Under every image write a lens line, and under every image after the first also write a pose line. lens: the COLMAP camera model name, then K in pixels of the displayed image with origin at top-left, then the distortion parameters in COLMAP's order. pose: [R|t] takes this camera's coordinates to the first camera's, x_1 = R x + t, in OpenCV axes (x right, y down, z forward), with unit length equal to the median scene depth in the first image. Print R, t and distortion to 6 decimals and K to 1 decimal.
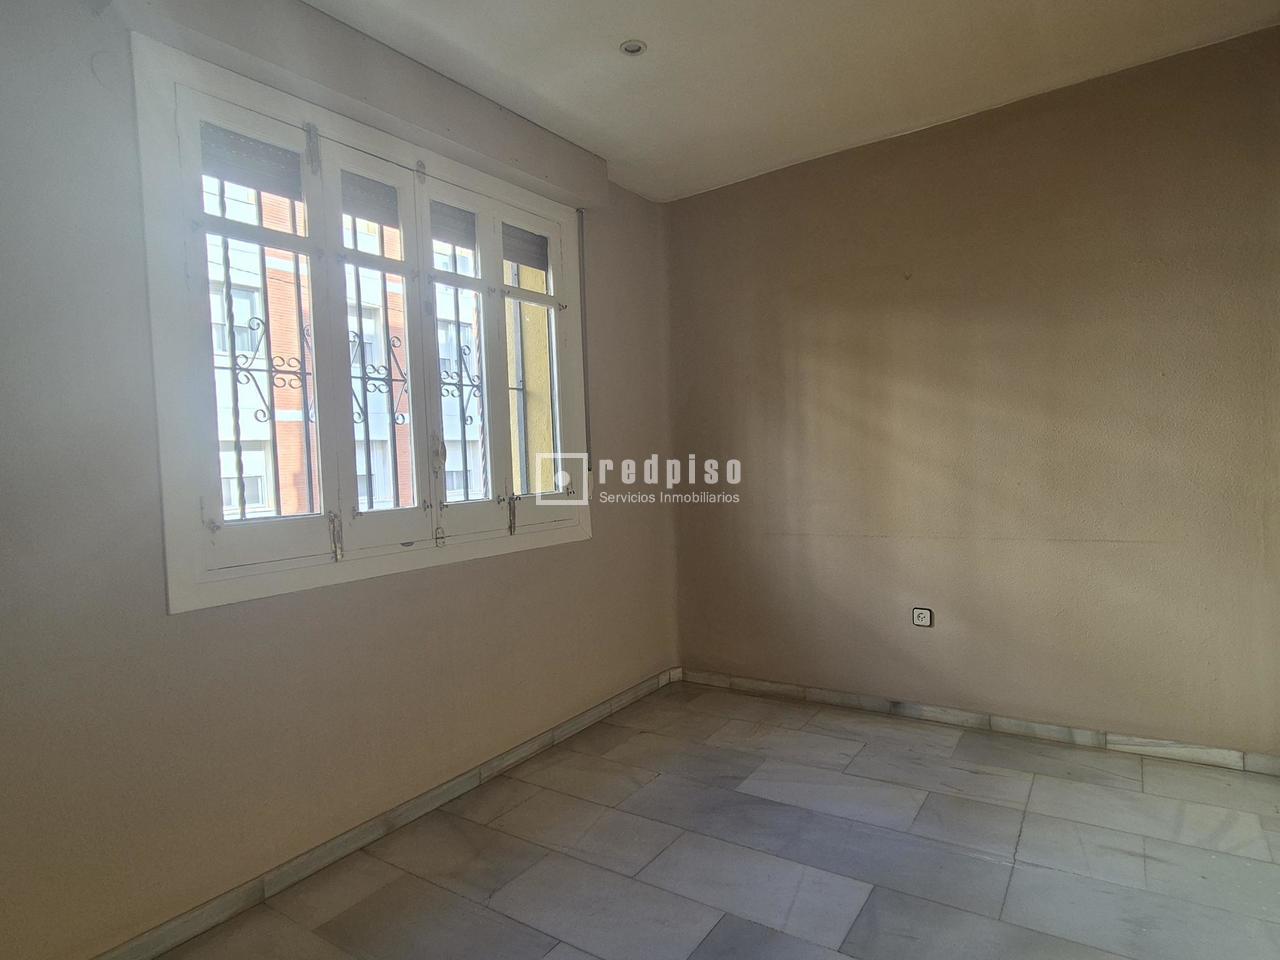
lens RADIAL K [[700.8, 0, 657.0], [0, 700.8, 491.5], [0, 0, 1]] dist [-0.003760, 0.001780]
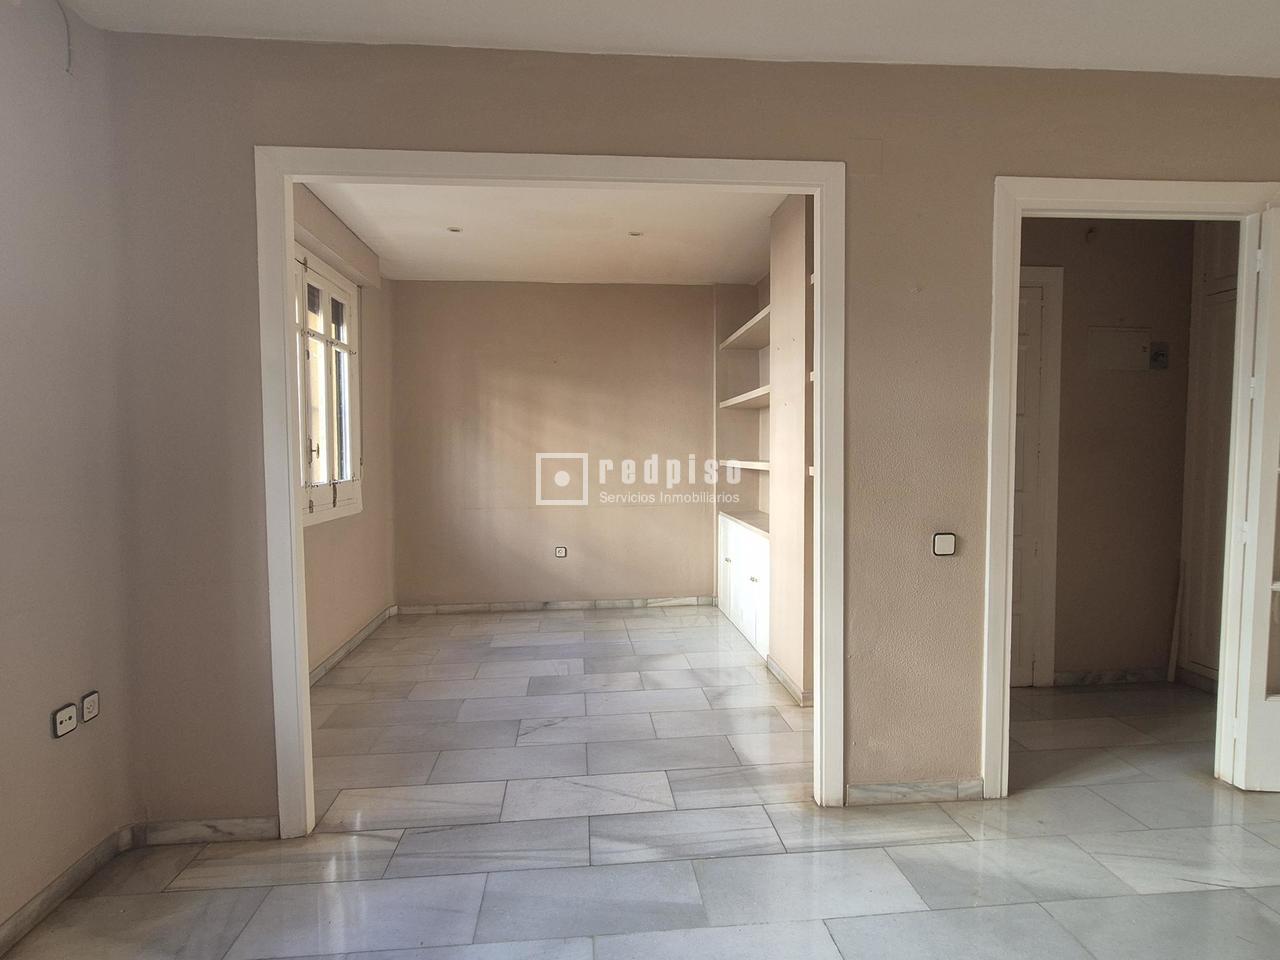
lens RADIAL K [[700.8, 0, 652.5], [0, 700.8, 488.9], [0, 0, 1]] dist [-0.003760, 0.001780]
pose [[0.763292, 0.004549, 0.646038, -0.603565], [0.002843, 0.999942, -0.010399, 0.038346], [-0.646048, 0.009774, 0.763235, -0.521110]]
